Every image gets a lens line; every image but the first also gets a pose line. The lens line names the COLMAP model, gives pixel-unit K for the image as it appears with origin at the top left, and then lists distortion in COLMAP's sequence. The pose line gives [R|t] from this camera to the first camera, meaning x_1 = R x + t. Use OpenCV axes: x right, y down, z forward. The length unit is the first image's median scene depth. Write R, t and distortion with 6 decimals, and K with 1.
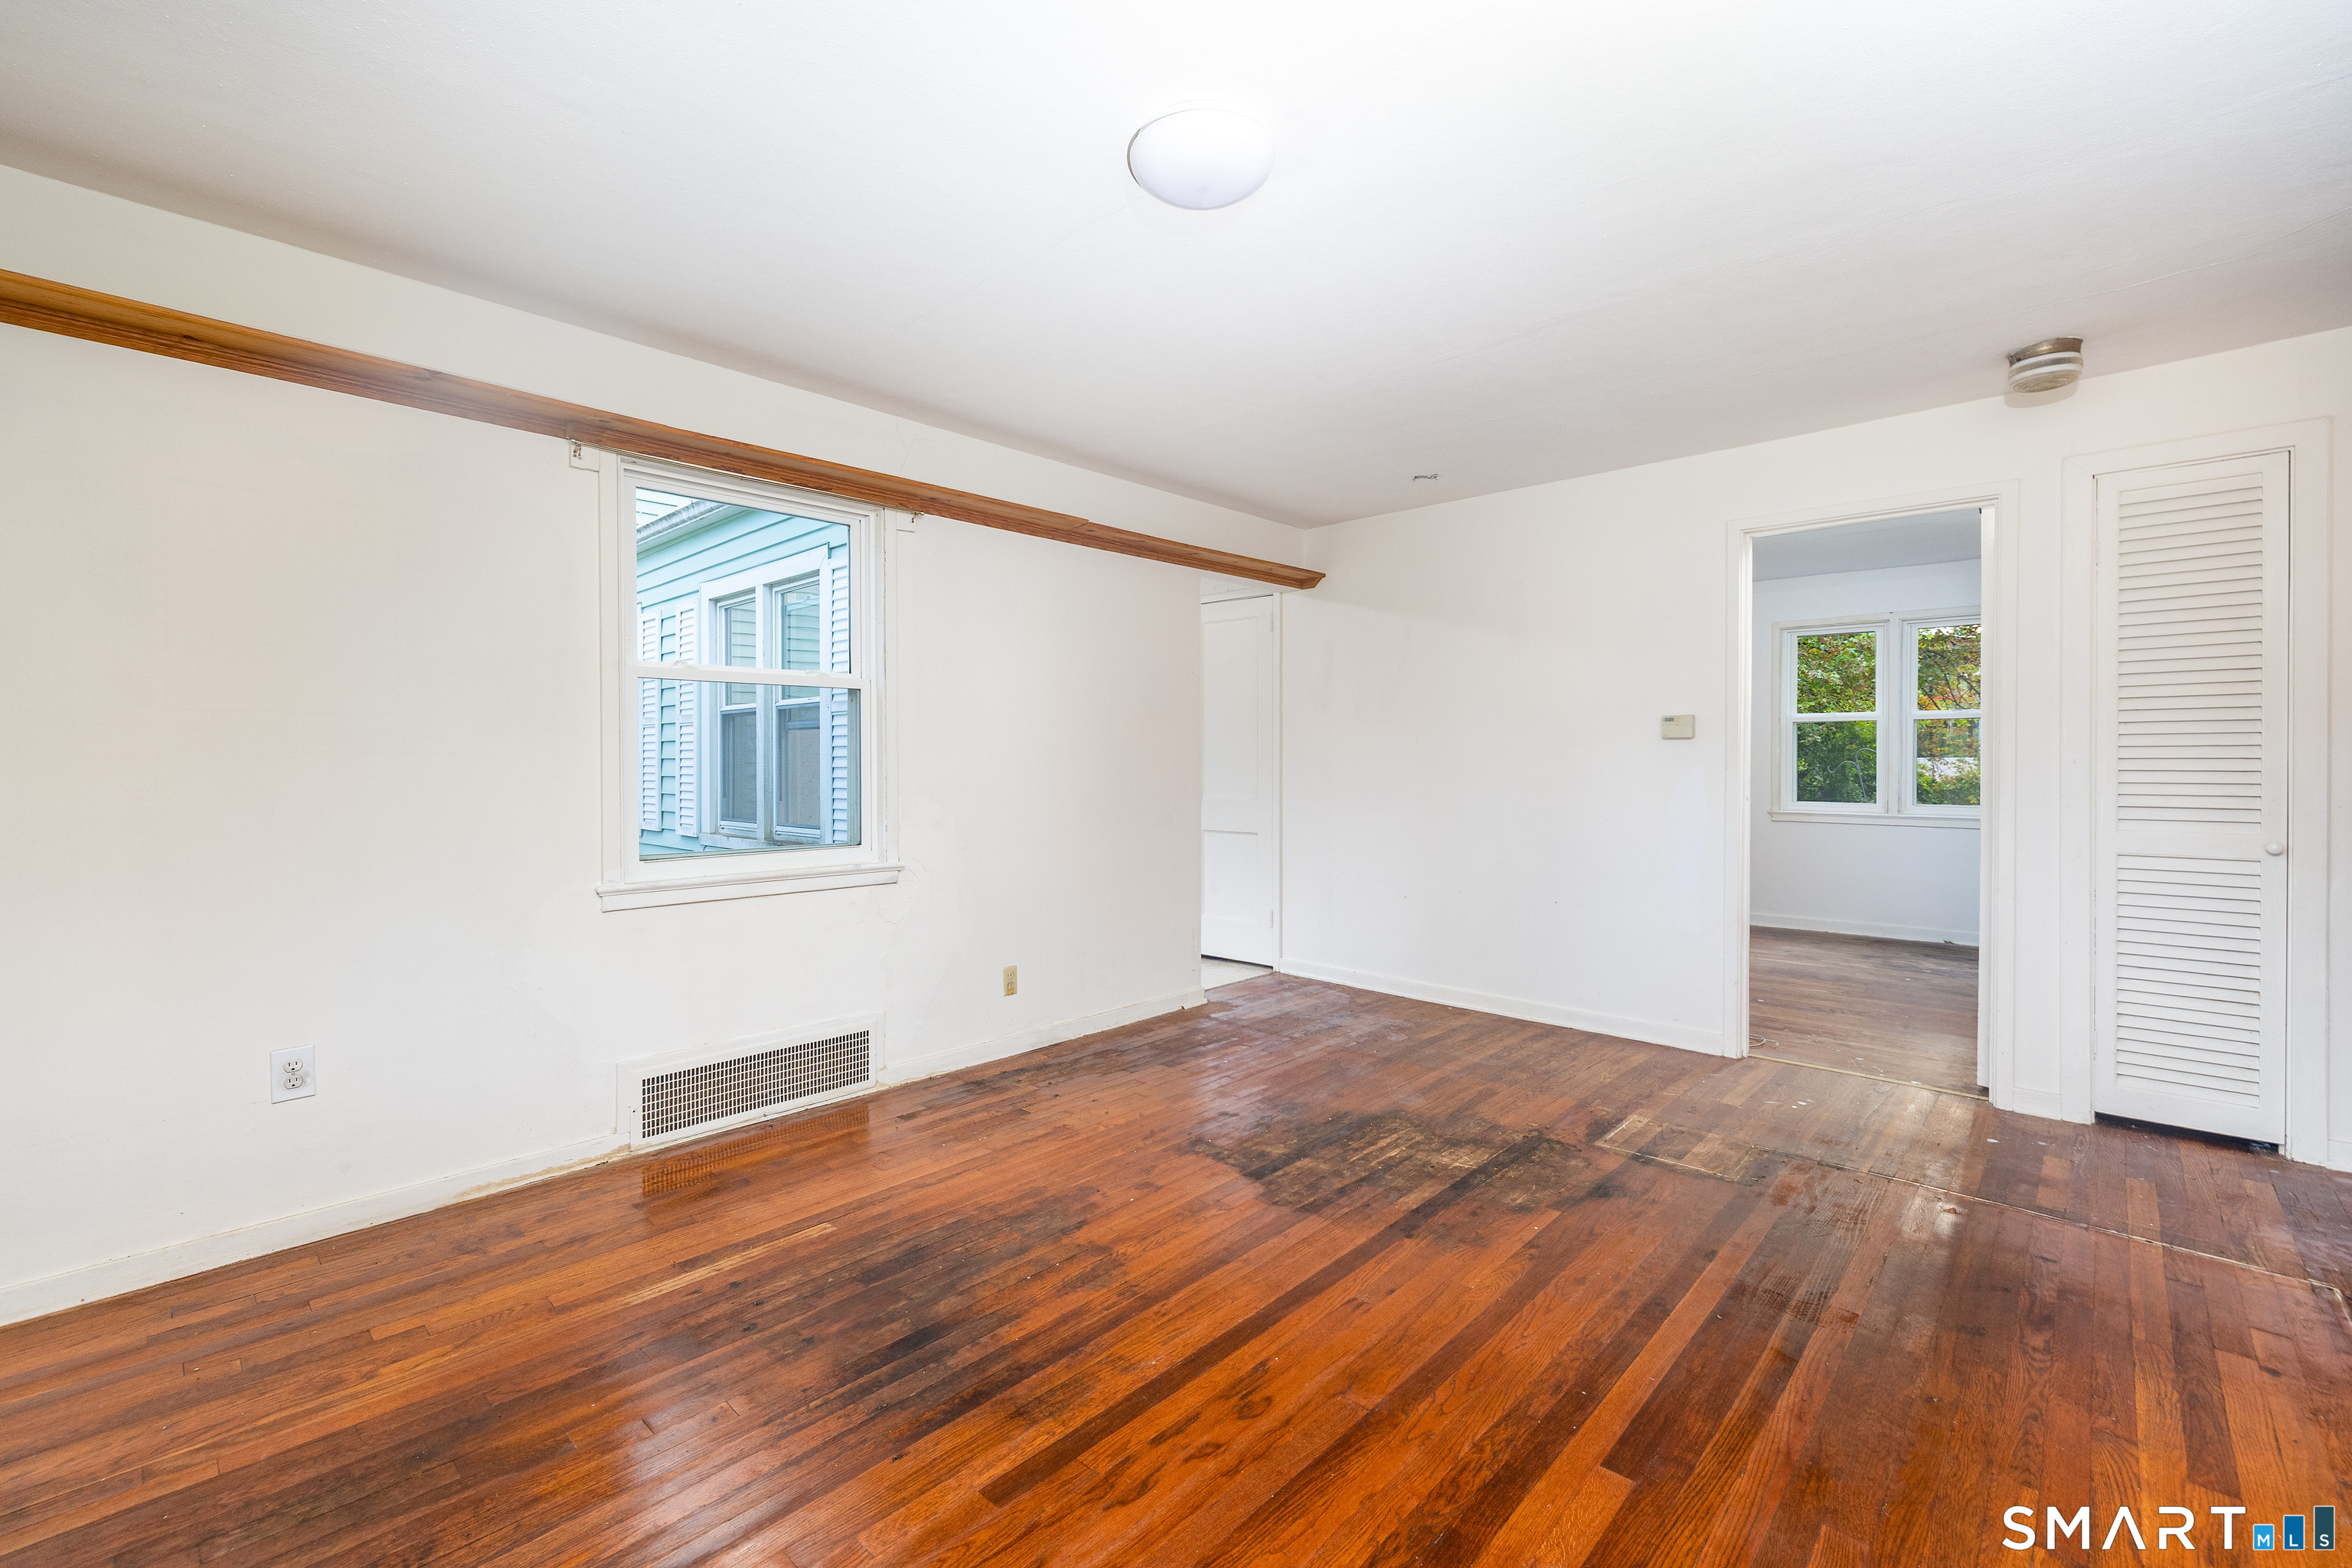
lens RADIAL K [[994.3, 0, 1184.1], [0, 994.3, 765.4], [0, 0, 1]] dist [-0.001469, -0.000585]
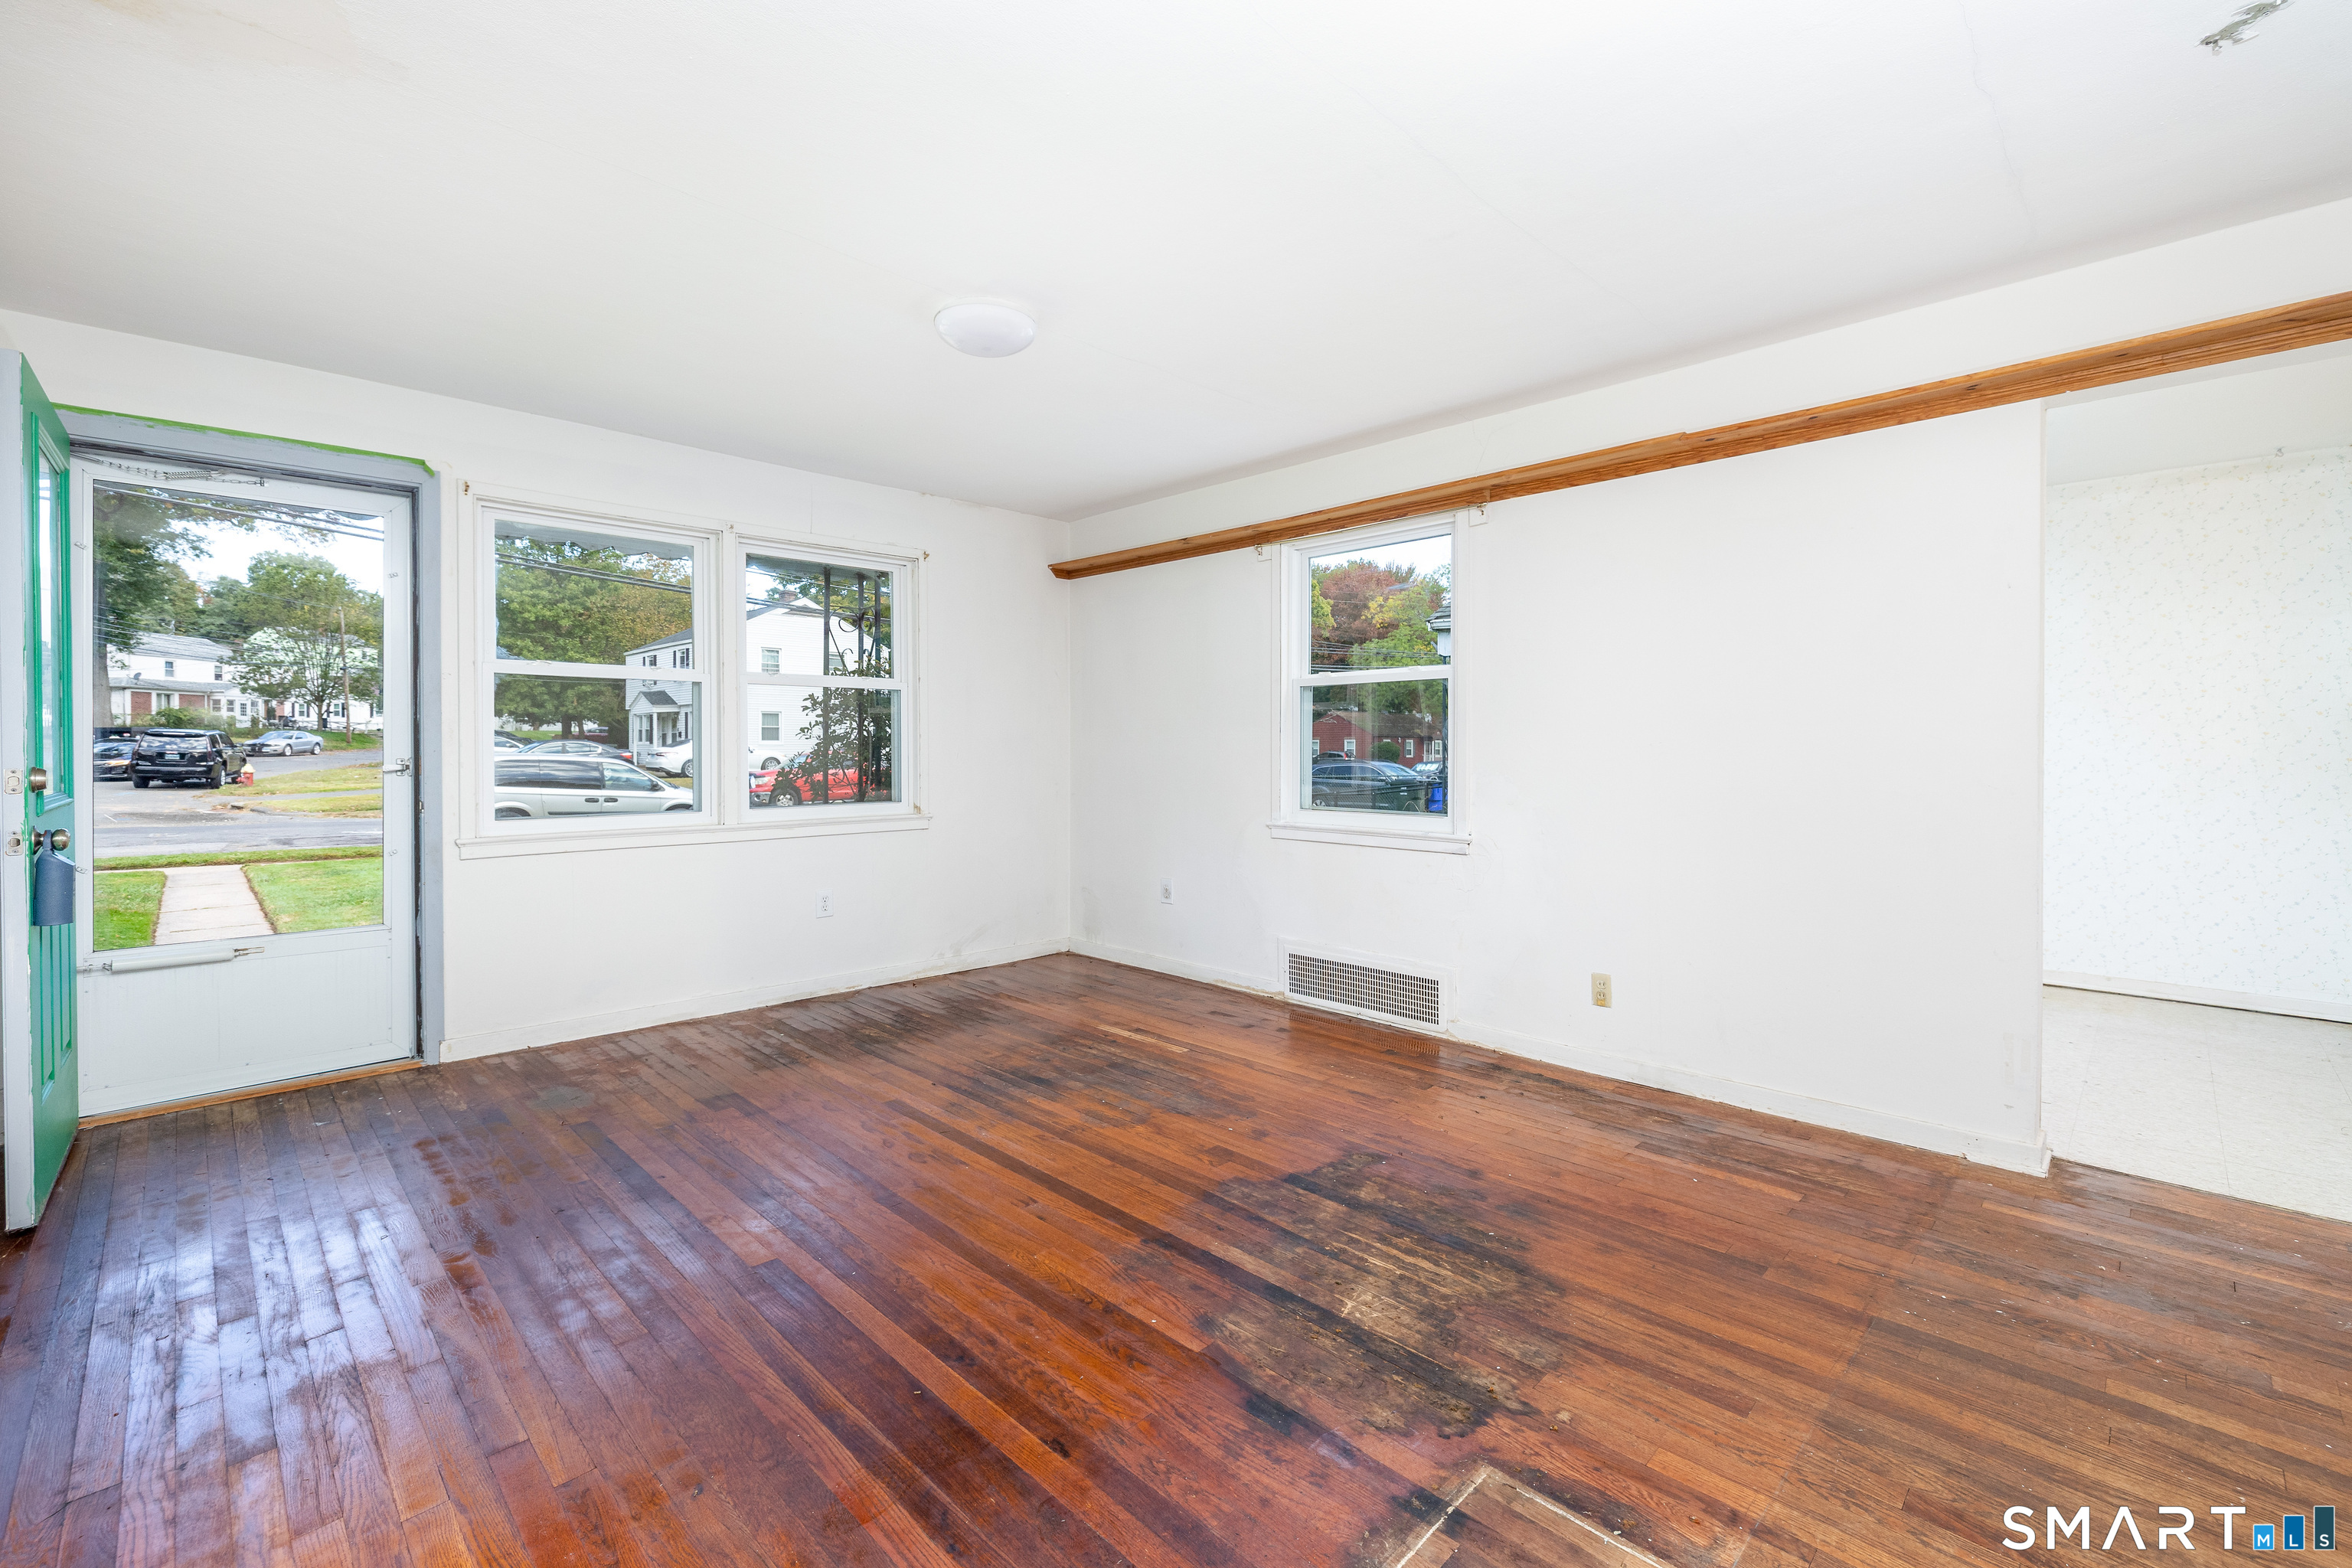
lens RADIAL K [[994.3, 0, 1184.1], [0, 994.3, 765.4], [0, 0, 1]] dist [-0.001469, -0.000585]
pose [[-0.027792, 0.021977, -0.999372, 0.978791], [-0.004055, 0.999748, 0.022098, -0.003188], [0.999605, 0.004667, -0.027696, 0.889149]]
